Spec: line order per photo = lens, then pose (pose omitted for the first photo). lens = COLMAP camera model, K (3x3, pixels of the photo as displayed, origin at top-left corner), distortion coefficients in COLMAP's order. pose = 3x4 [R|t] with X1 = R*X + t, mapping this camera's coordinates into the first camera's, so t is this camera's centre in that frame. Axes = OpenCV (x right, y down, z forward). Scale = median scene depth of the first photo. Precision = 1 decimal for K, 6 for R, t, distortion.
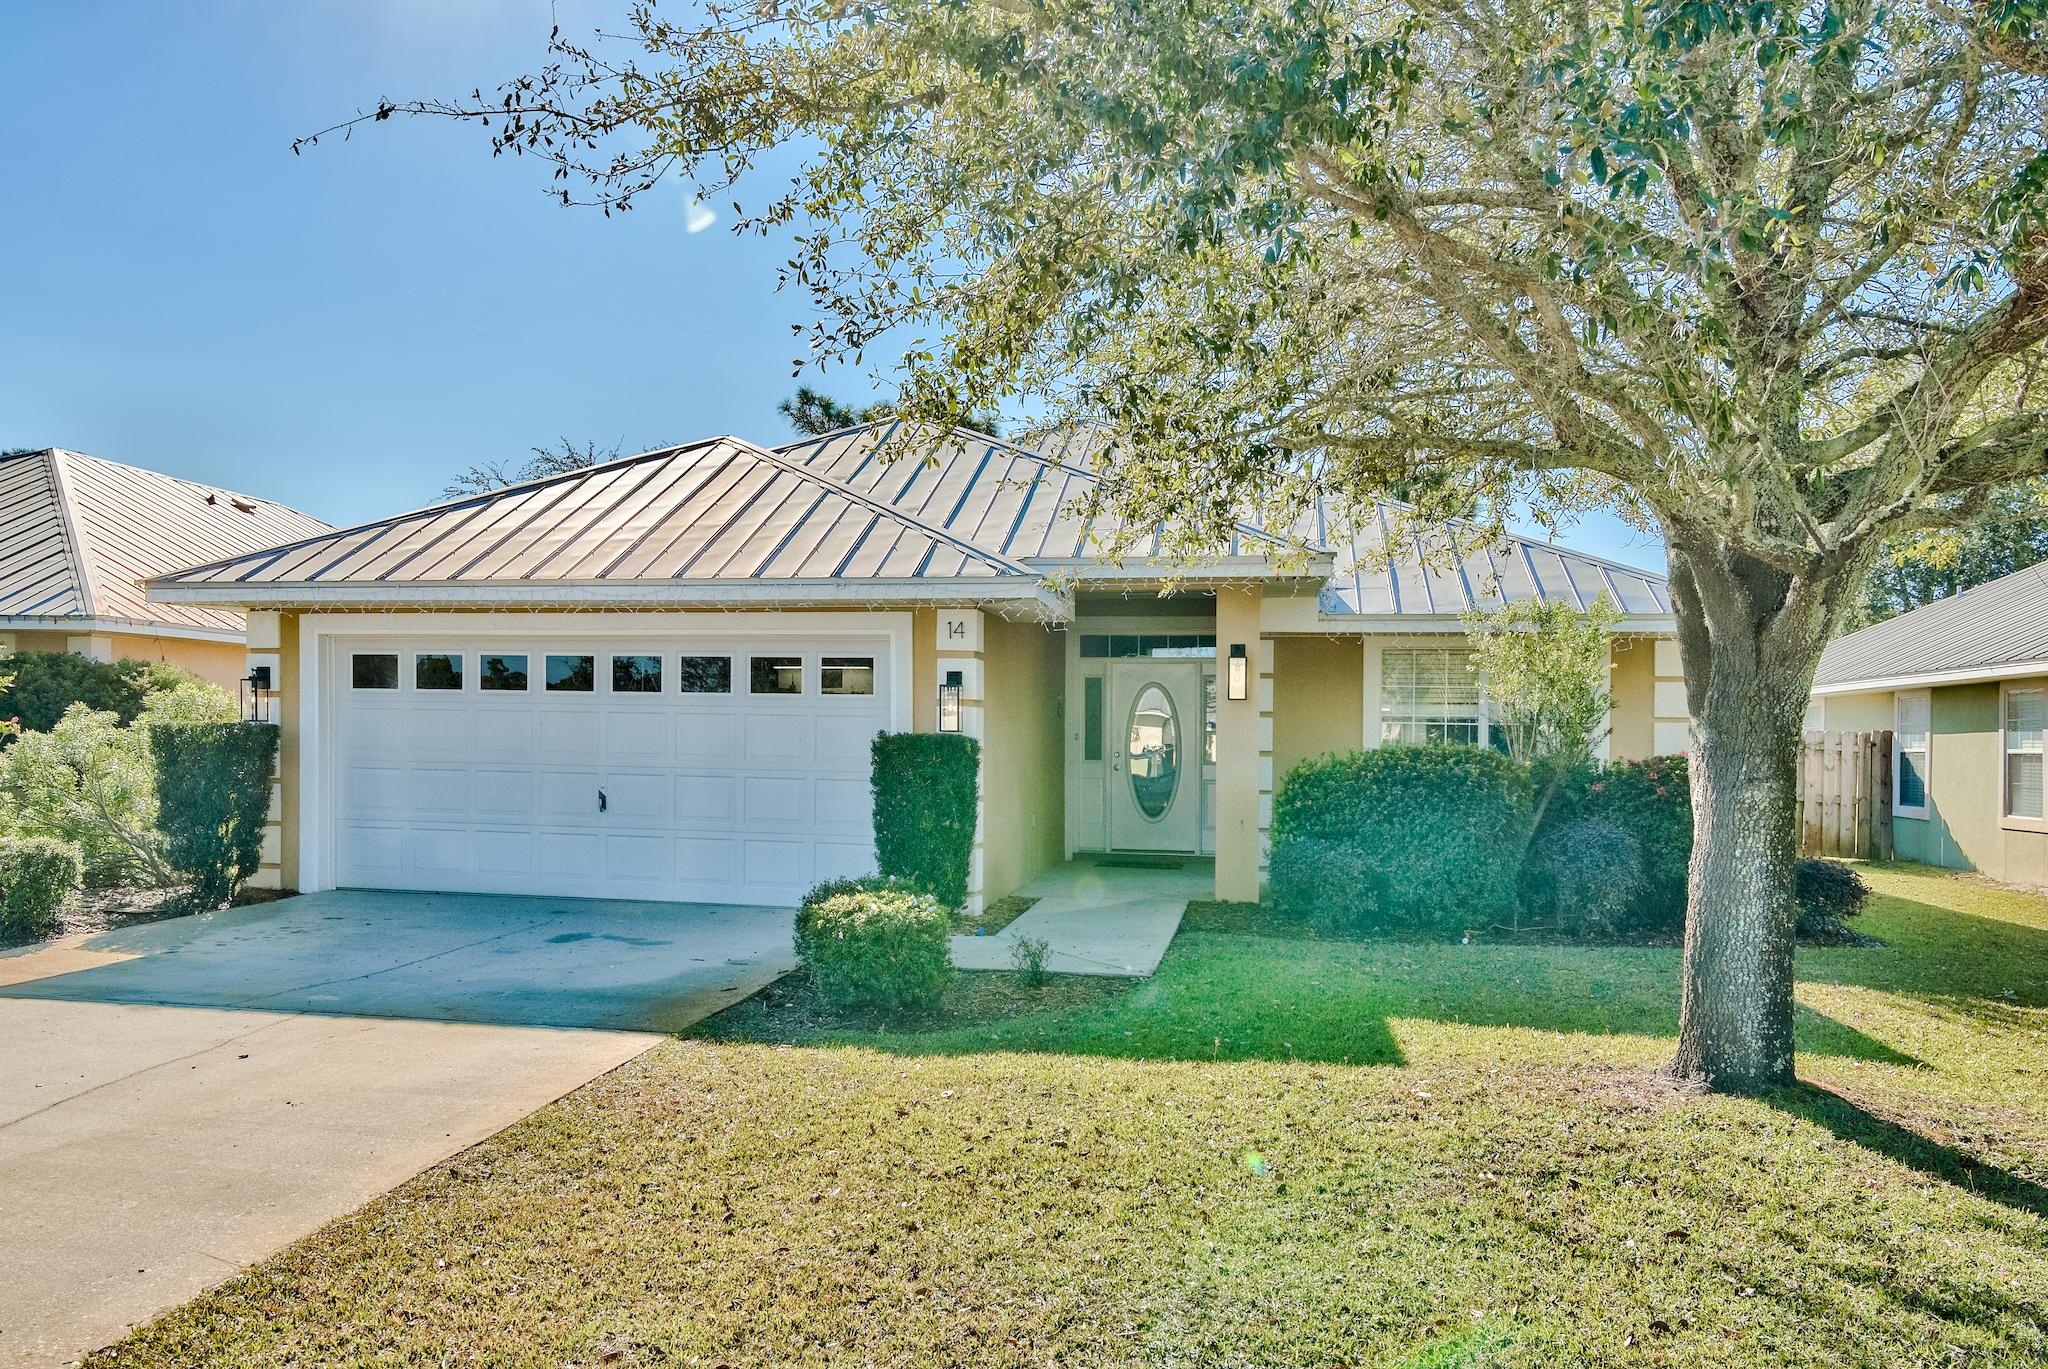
lens RADIAL K [[1801.1, 0, 1024.0], [0, 1801.1, 684.5], [0, 0, 1]] dist [0.063202, 0.010512]
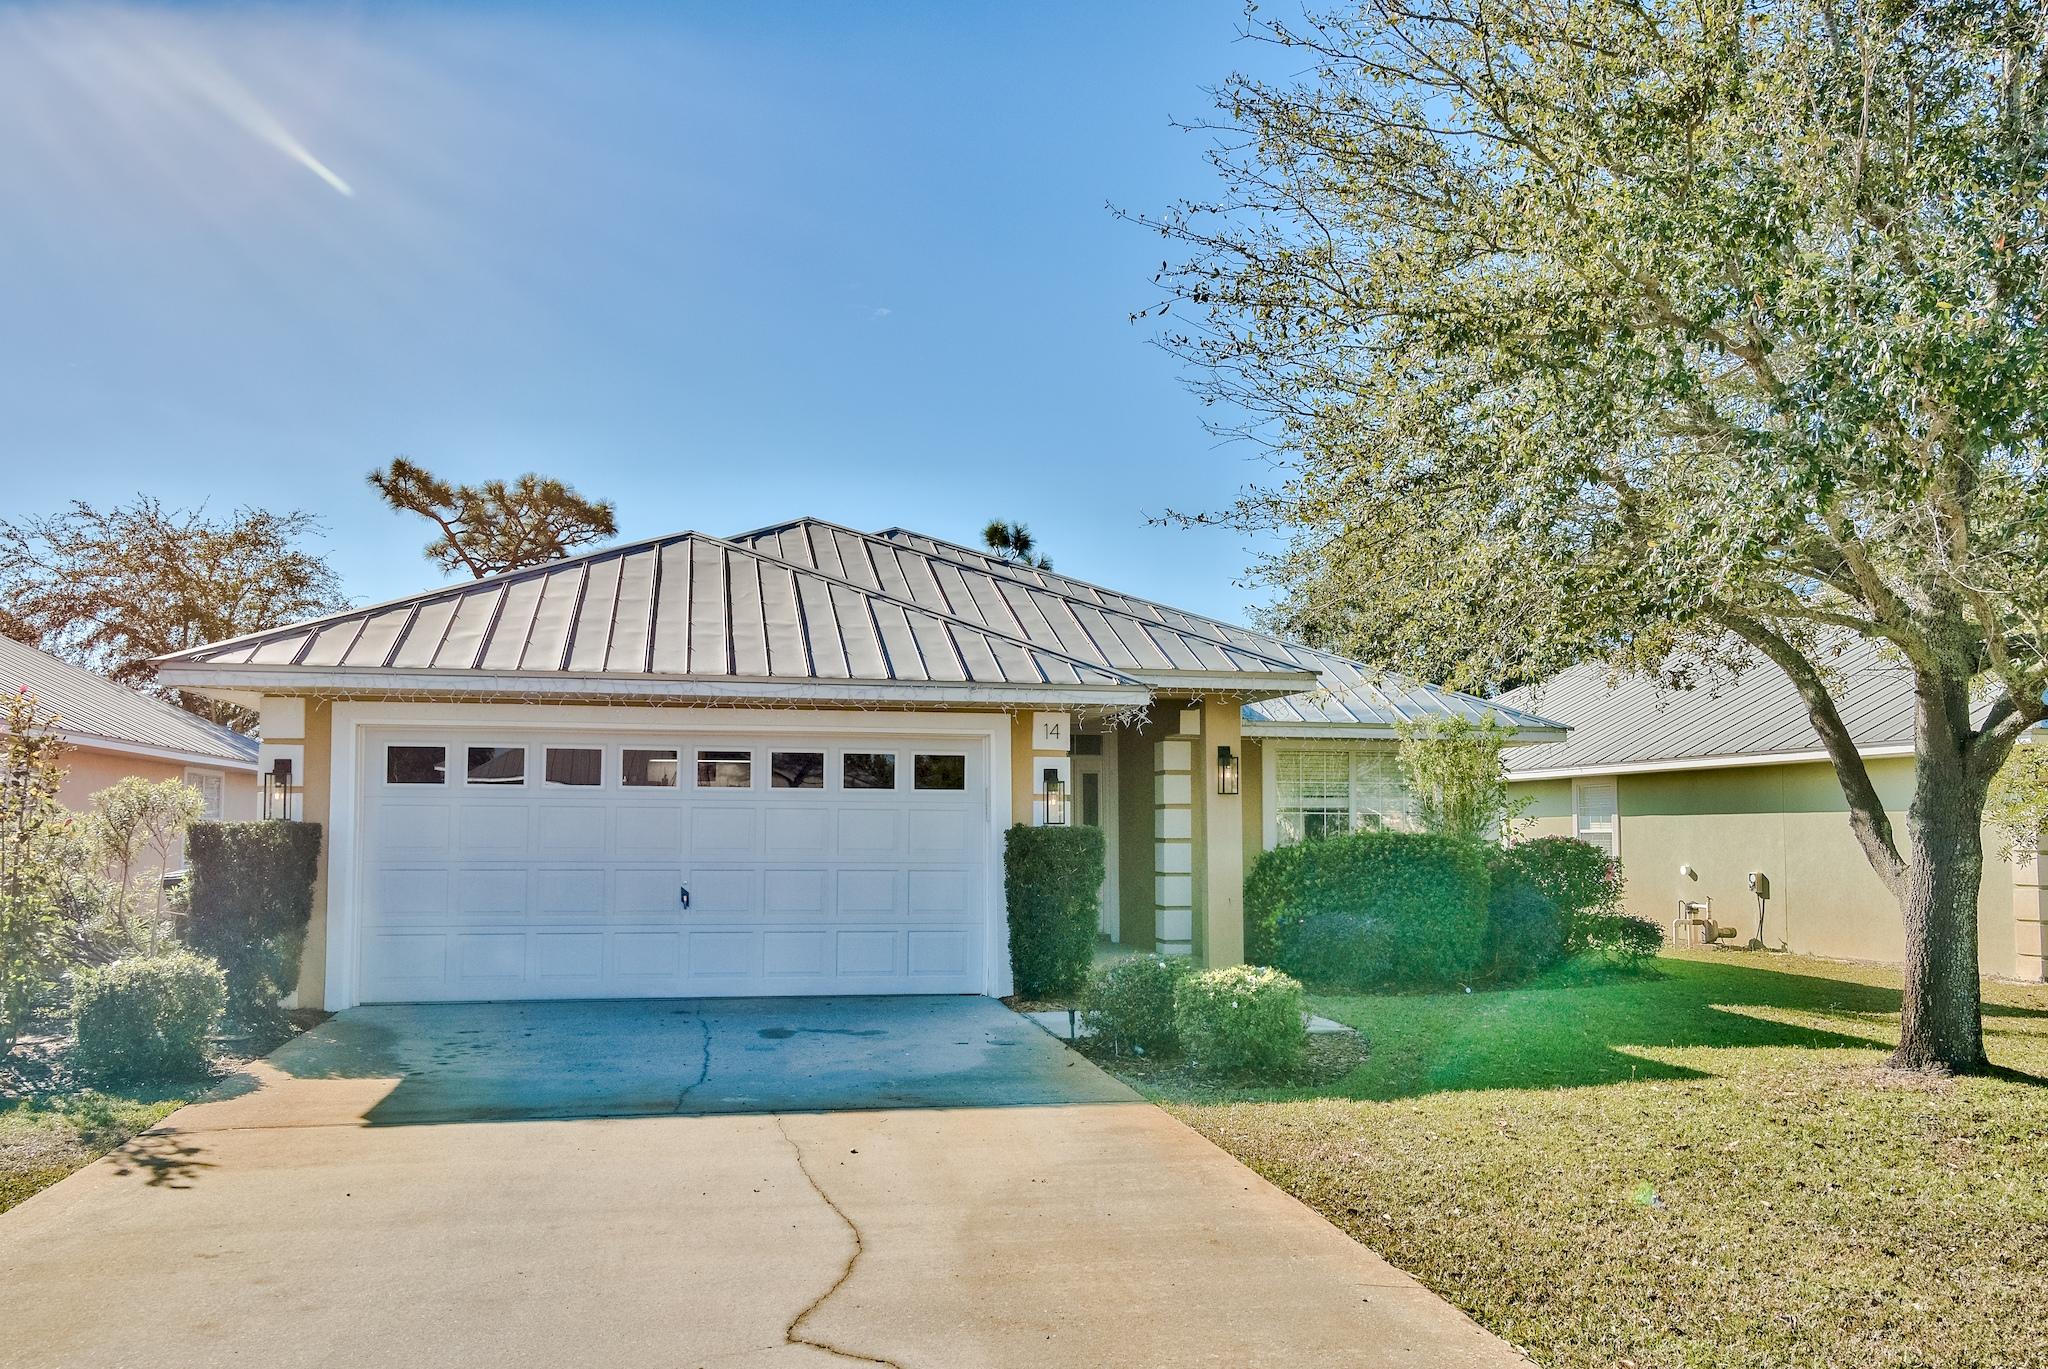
lens RADIAL K [[1801.1, 0, 1024.0], [0, 1801.1, 684.5], [0, 0, 1]] dist [0.063202, 0.010512]
pose [[0.878402, 0.028049, 0.477099, -0.557764], [-0.005093, 0.998769, -0.049343, -0.004276], [-0.477896, 0.040913, 0.877463, 0.040518]]
